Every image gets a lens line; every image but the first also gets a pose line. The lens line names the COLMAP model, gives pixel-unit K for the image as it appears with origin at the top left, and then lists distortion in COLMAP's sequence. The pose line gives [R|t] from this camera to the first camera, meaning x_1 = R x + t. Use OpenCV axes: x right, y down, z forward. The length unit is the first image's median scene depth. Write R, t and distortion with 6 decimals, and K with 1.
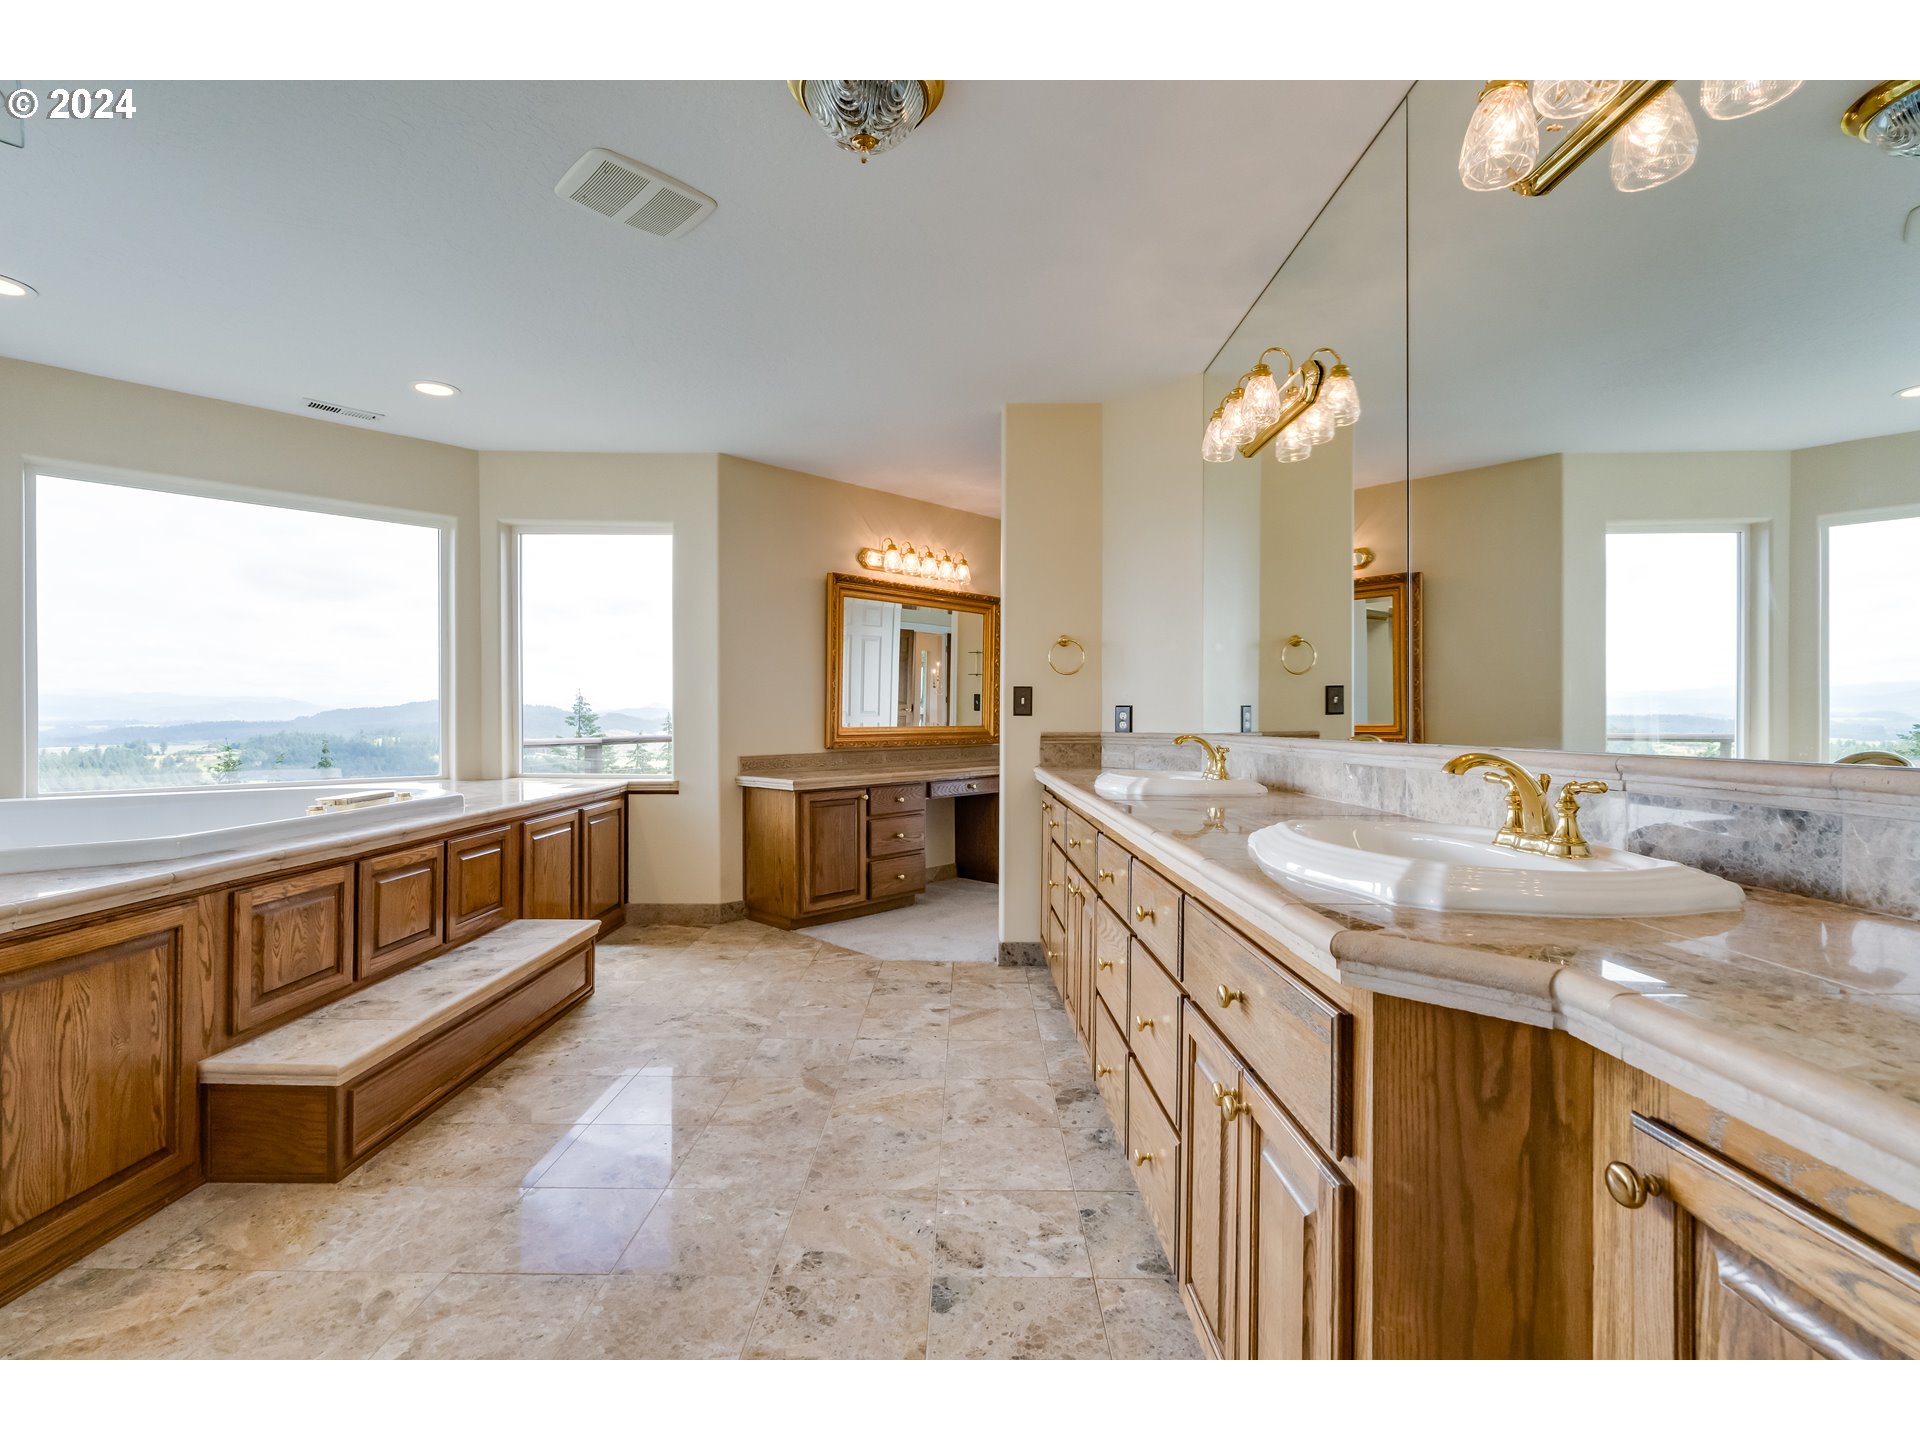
lens RADIAL K [[867.5, 0, 955.2], [0, 867.5, 717.4], [0, 0, 1]] dist [0.014087, -0.008308]
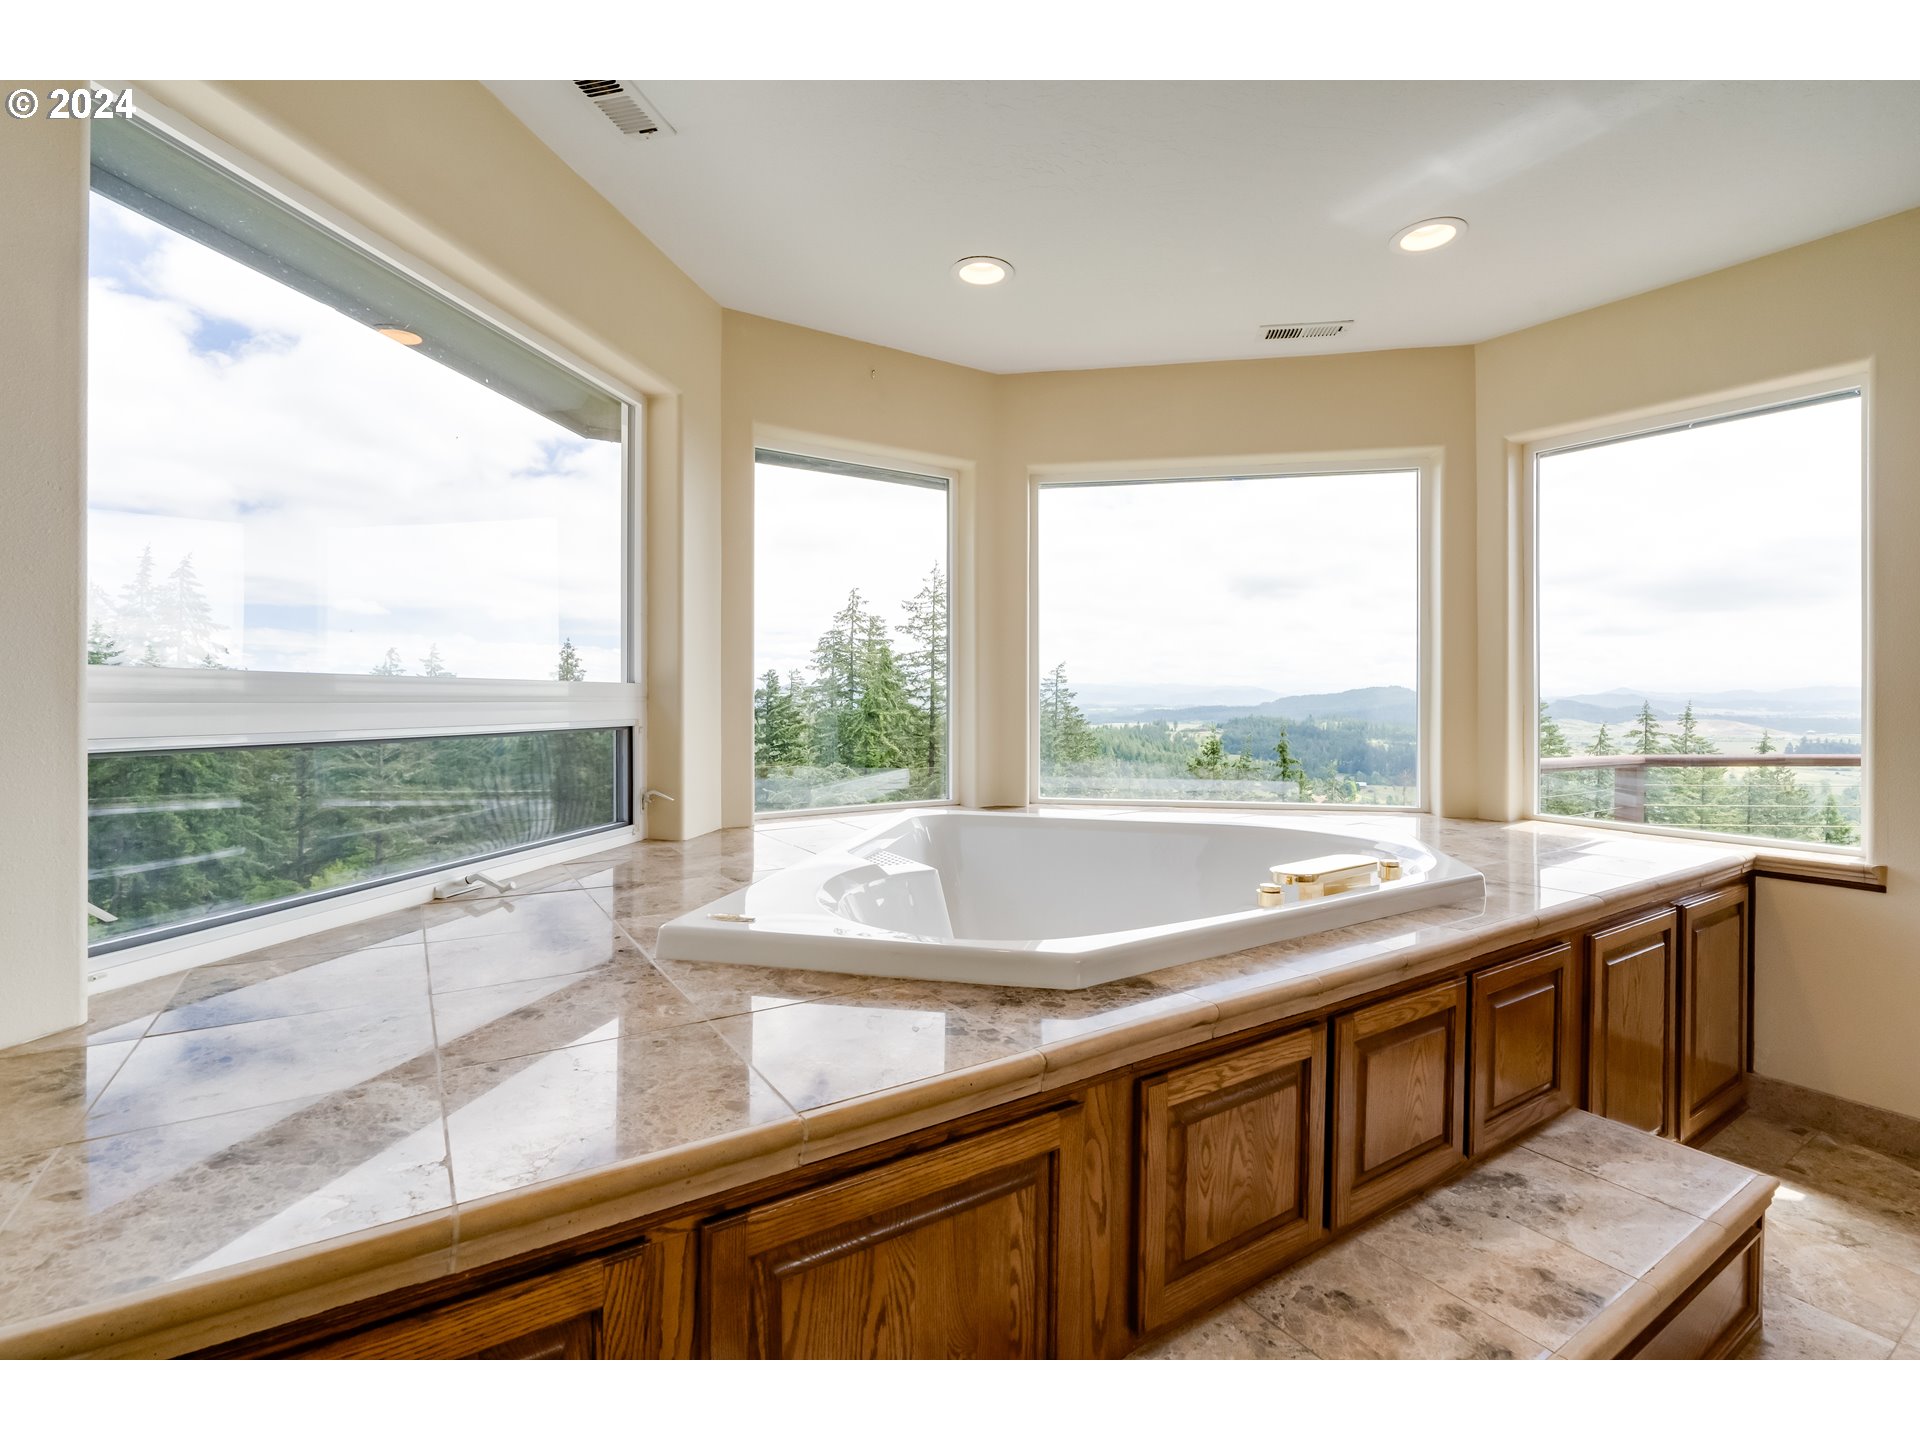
lens RADIAL K [[867.5, 0, 955.2], [0, 867.5, 717.4], [0, 0, 1]] dist [0.014087, -0.008308]
pose [[0.554030, 0.017437, -0.832314, -0.378460], [-0.006744, 0.999842, 0.016458, -0.035743], [0.832470, -0.003505, 0.554060, 0.518500]]
